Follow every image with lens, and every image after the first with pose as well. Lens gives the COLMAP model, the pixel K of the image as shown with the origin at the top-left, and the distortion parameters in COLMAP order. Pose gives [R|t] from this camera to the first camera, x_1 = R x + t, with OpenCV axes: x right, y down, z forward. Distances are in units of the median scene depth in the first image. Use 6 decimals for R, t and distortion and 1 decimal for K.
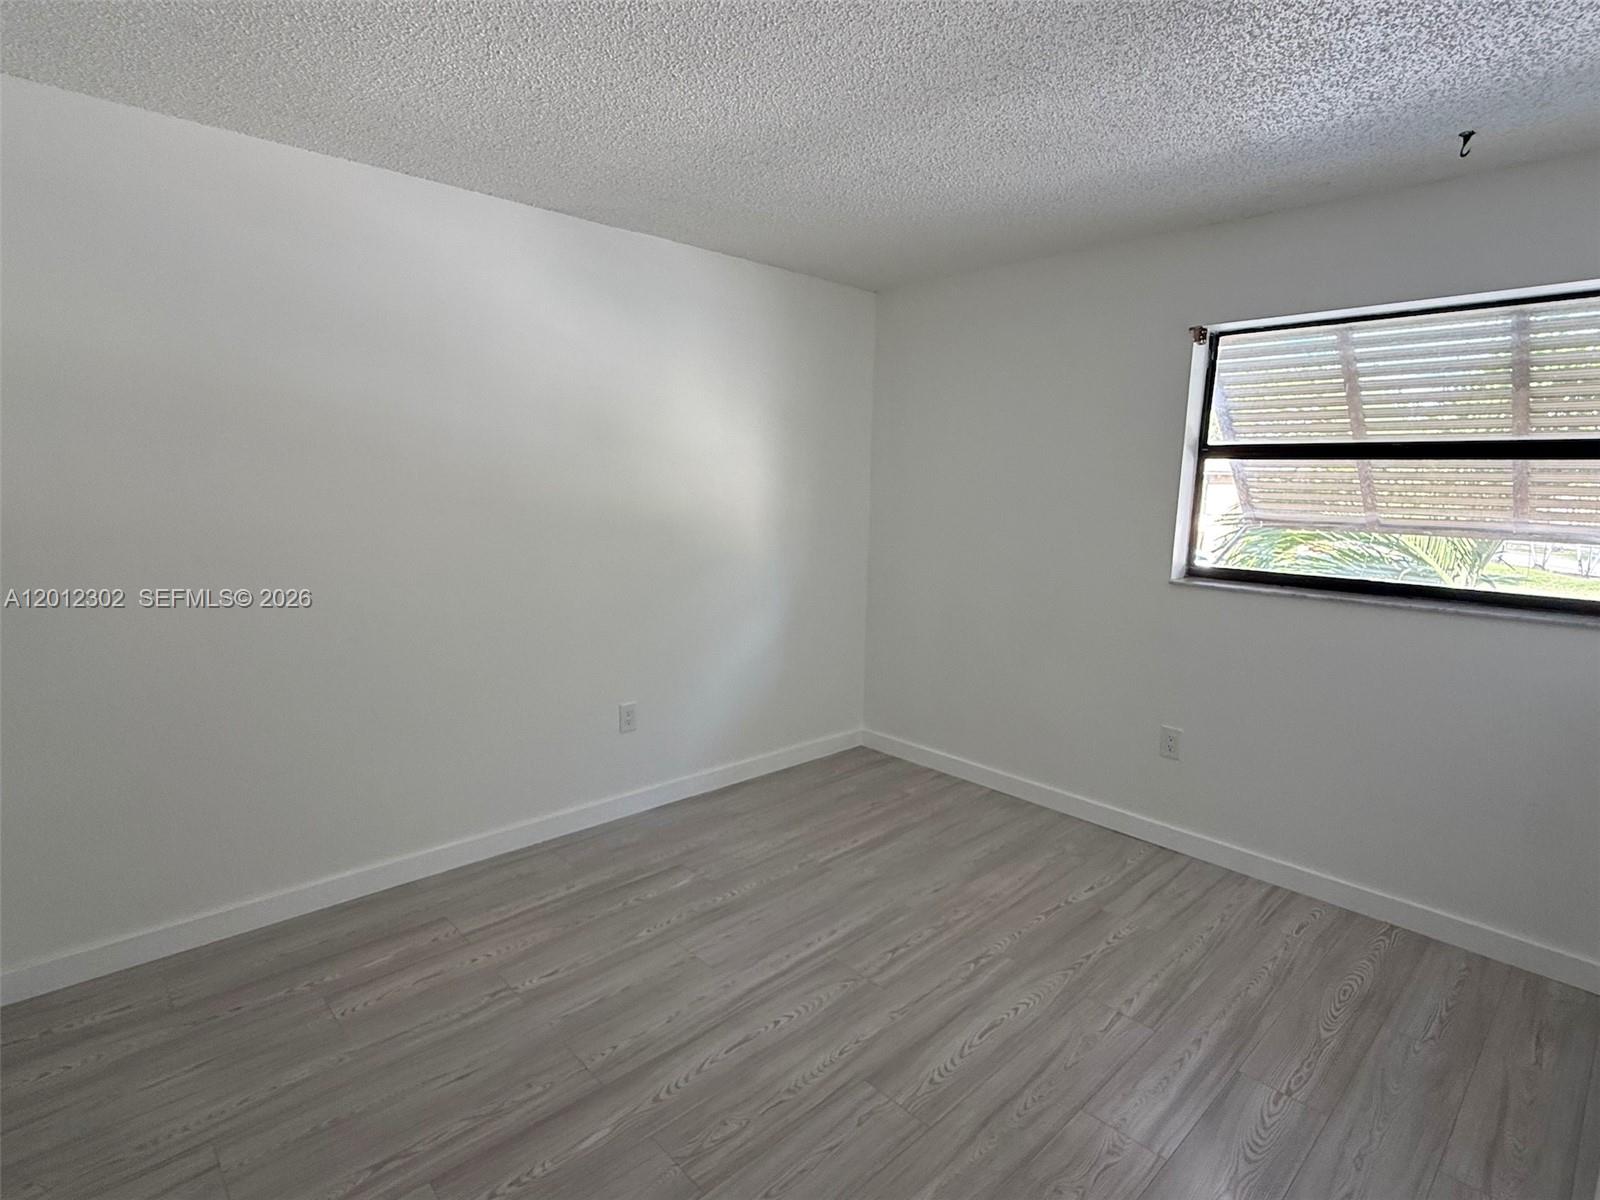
lens RADIAL K [[817.5, 0, 800.0], [0, 817.5, 600.0], [0, 0, 1]] dist [-0.001001, 0.000003]
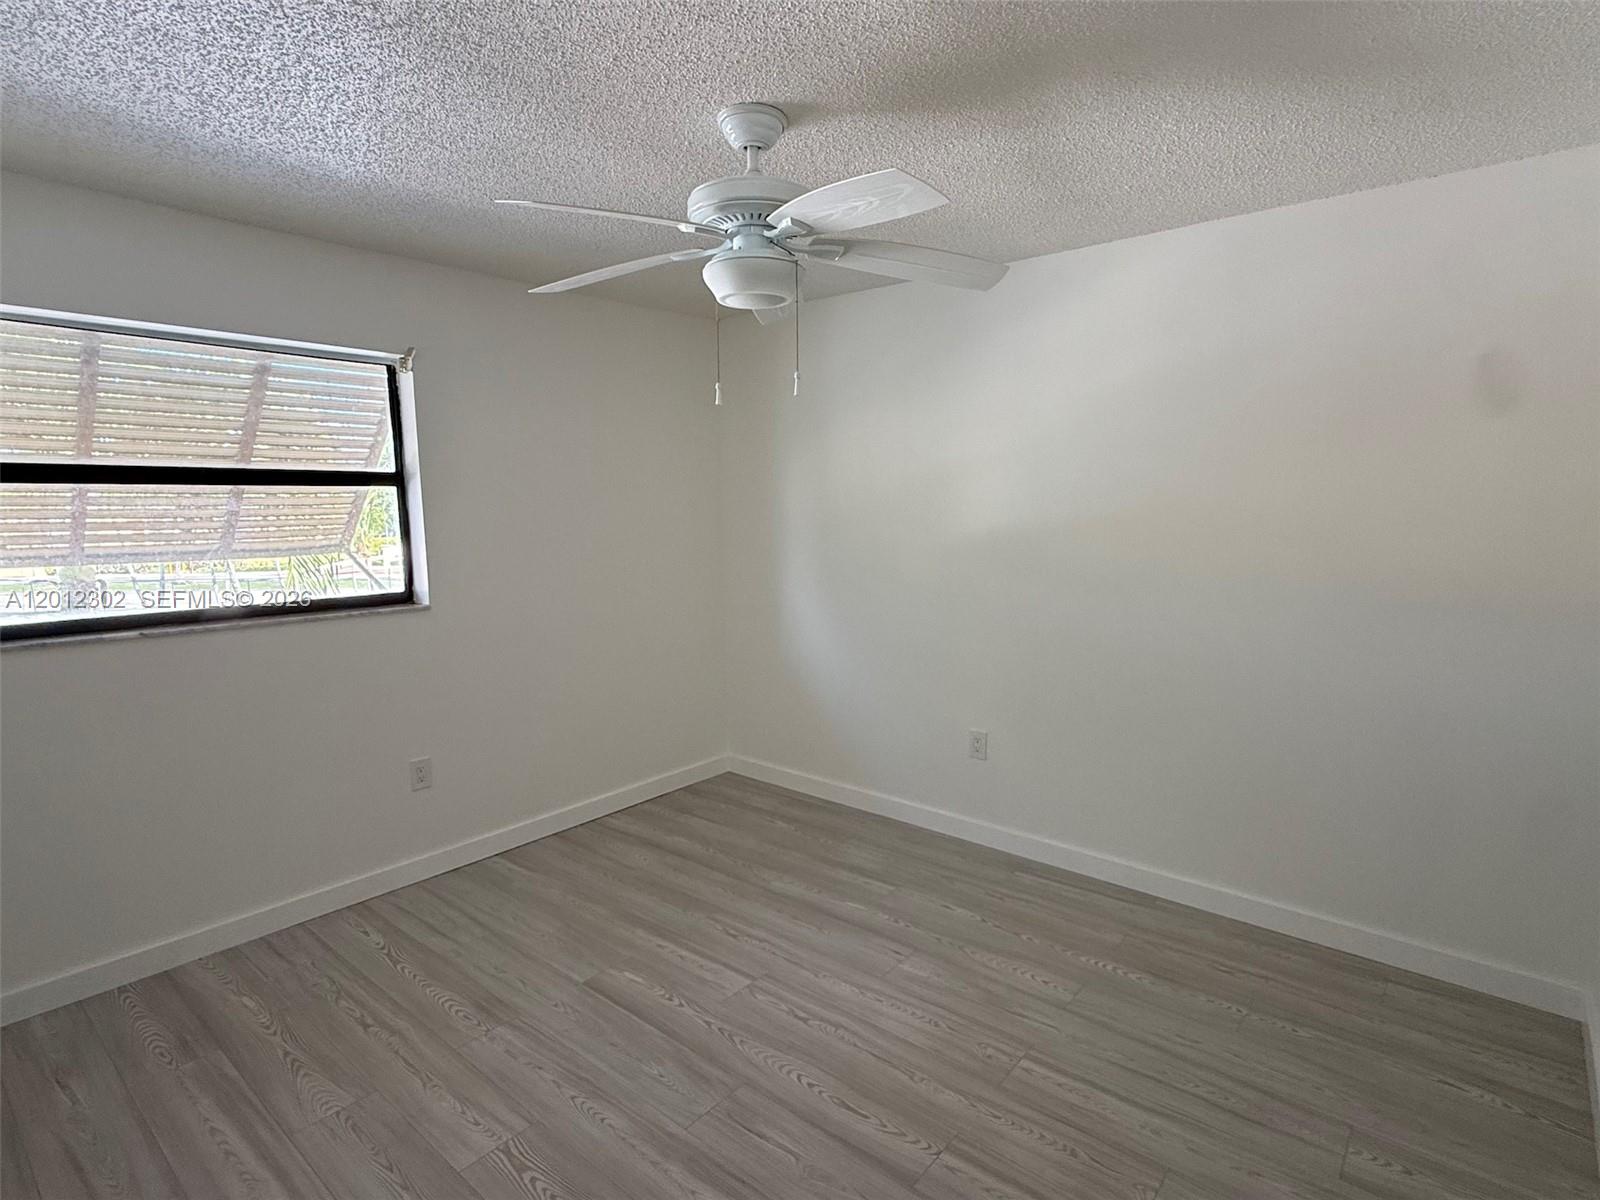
lens RADIAL K [[817.5, 0, 800.0], [0, 817.5, 600.0], [0, 0, 1]] dist [-0.001001, 0.000003]
pose [[-0.103205, -0.133113, 0.985713, -0.306326], [0.157145, 0.976376, 0.148306, -0.060078], [-0.982168, 0.170205, -0.079849, 0.343619]]
